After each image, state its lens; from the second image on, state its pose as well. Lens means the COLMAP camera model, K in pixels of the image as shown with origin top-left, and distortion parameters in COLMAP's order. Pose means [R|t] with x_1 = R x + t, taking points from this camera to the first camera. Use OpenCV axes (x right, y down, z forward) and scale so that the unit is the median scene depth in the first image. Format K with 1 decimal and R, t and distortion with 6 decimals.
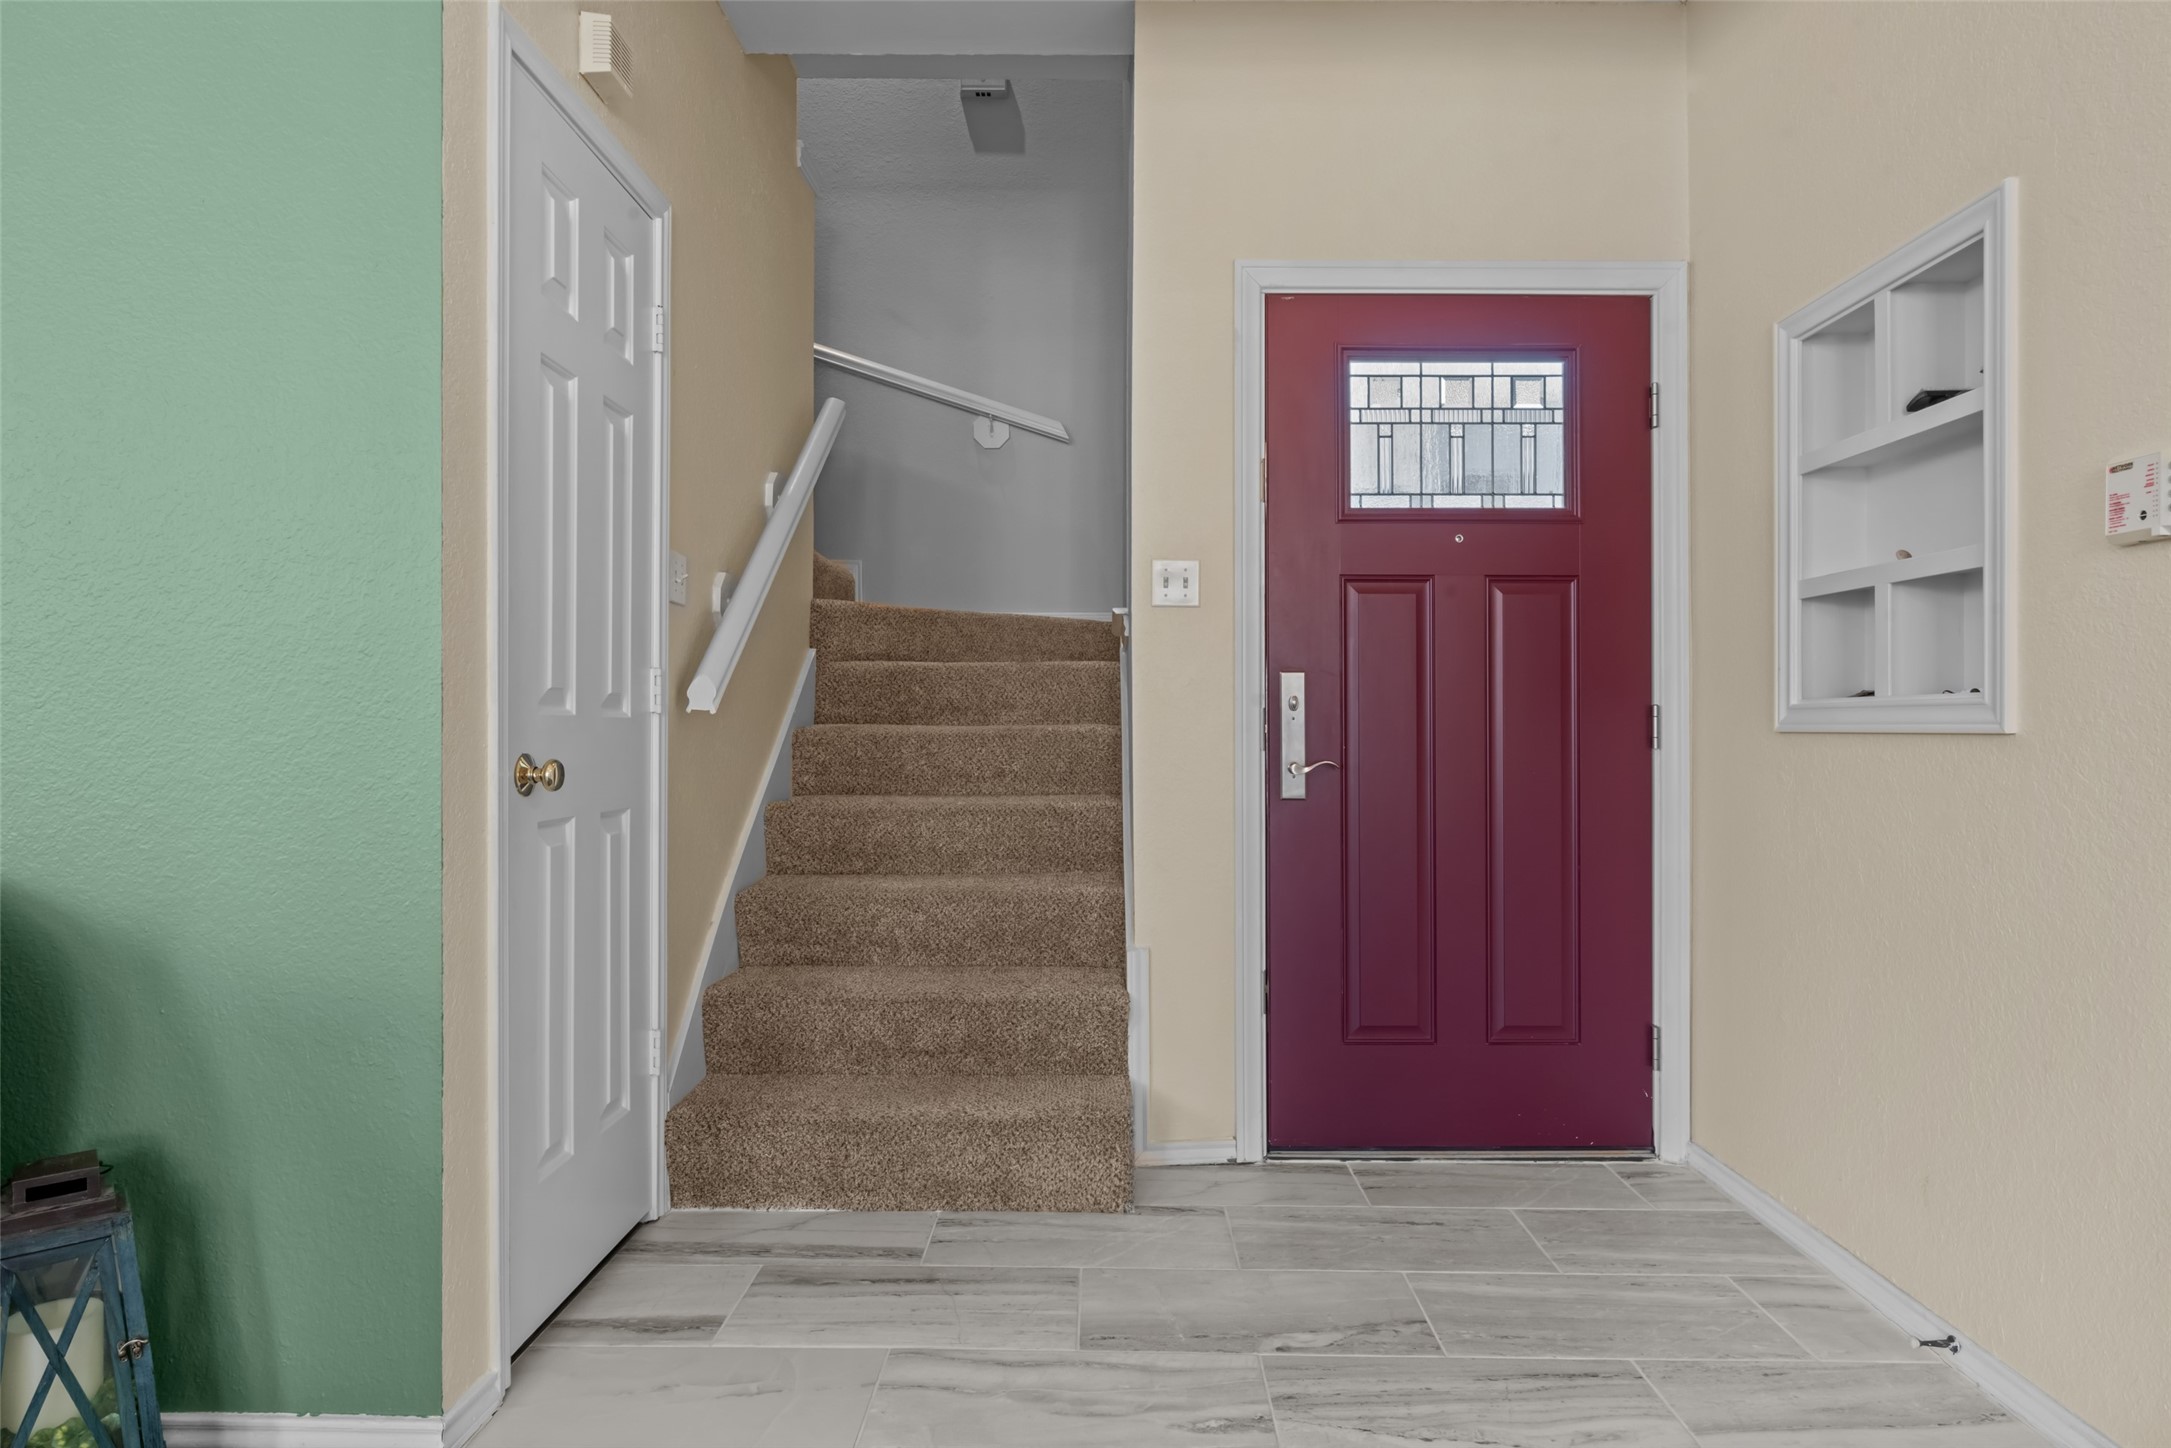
lens RADIAL K [[1175.3, 0, 1090.2], [0, 1175.3, 704.8], [0, 0, 1]] dist [-0.001432, -0.000129]
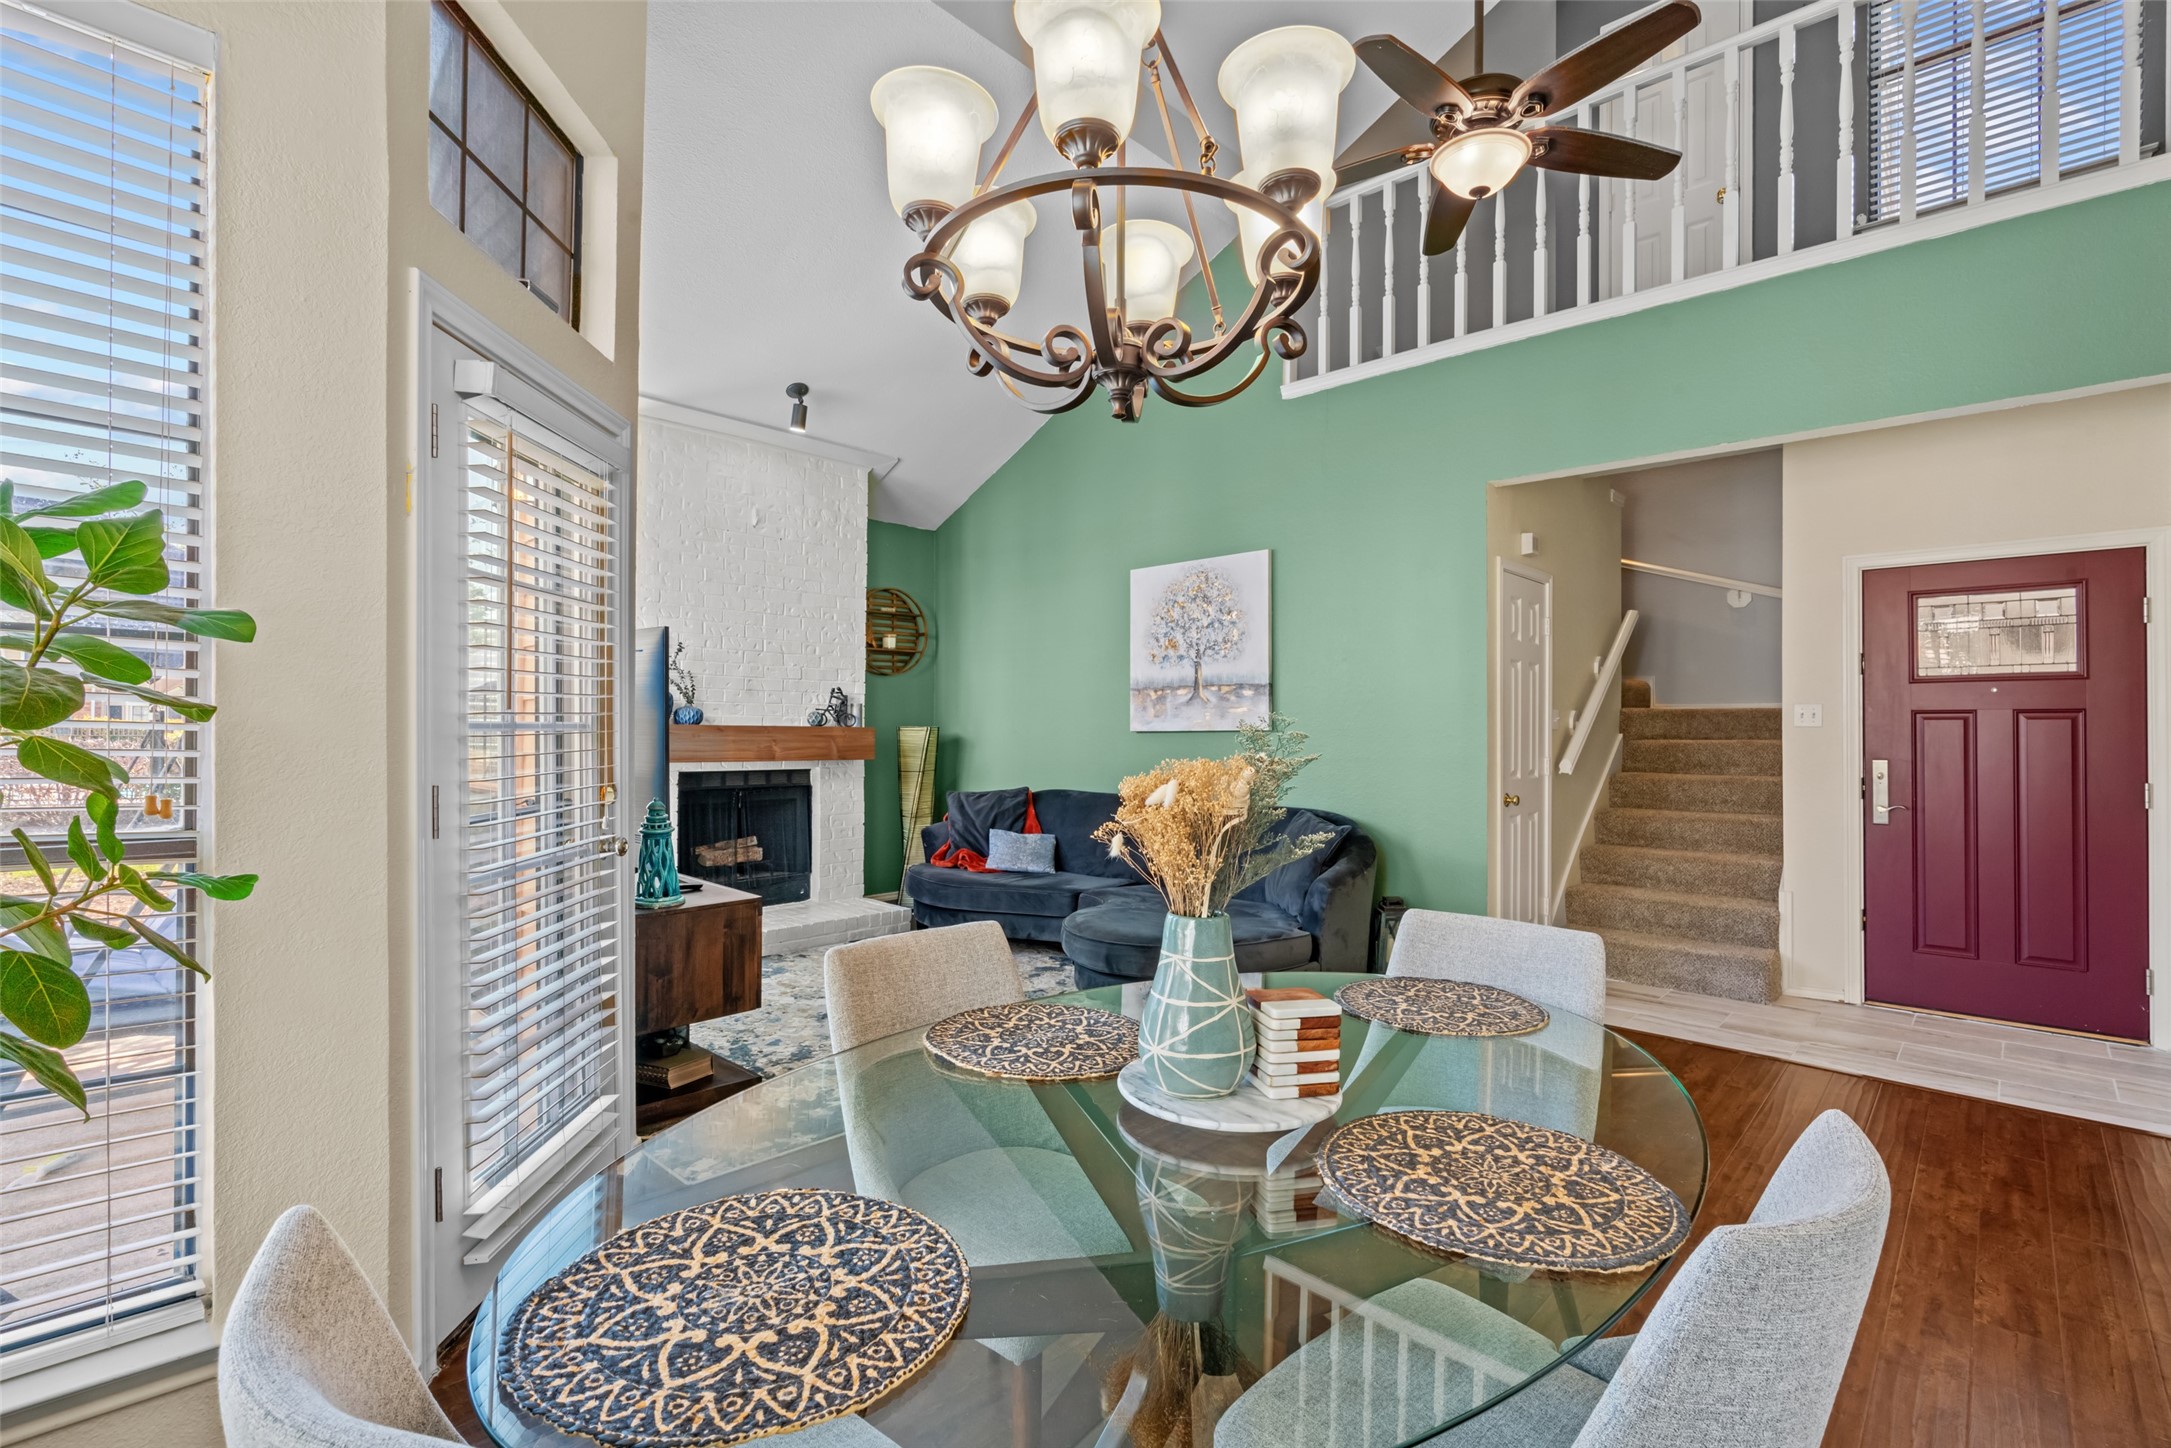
lens RADIAL K [[968.9, 0, 1094.4], [0, 968.9, 746.3], [0, 0, 1]] dist [-0.018168, 0.006386]
pose [[0.725215, 0.010045, -0.688449, 0.318050], [0.014727, 0.999438, 0.030097, -0.116110], [0.688365, -0.031966, 0.724660, -1.052968]]
